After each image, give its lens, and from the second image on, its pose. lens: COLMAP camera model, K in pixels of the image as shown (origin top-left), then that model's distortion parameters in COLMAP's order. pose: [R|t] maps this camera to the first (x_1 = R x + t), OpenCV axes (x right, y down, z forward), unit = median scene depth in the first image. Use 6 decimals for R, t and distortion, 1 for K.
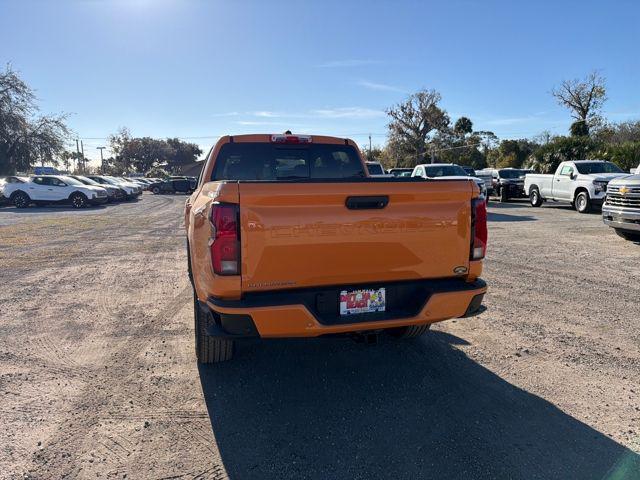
lens RADIAL K [[447.6, 0, 313.9], [0, 447.6, 243.8], [0, 0, 1]] dist [0.053612, -0.065345]
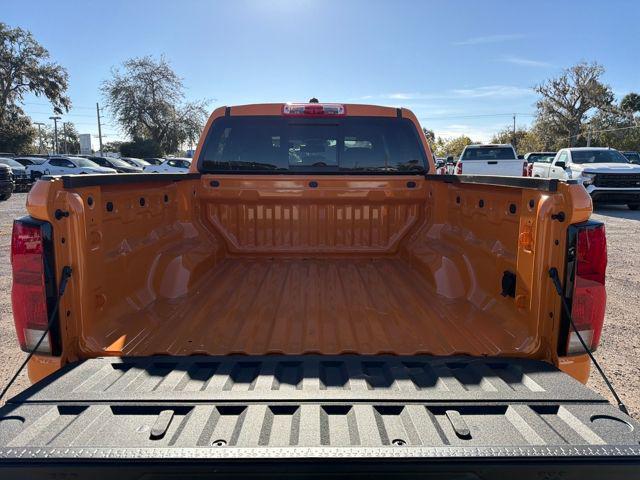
lens RADIAL K [[447.6, 0, 320.6], [0, 447.6, 241.3], [0, 0, 1]] dist [0.053612, -0.065345]
pose [[0.962644, 0.057743, -0.264541, 0.132210], [-0.049923, 0.998097, 0.036196, -0.049270], [0.266128, -0.021637, 0.963695, 0.284289]]
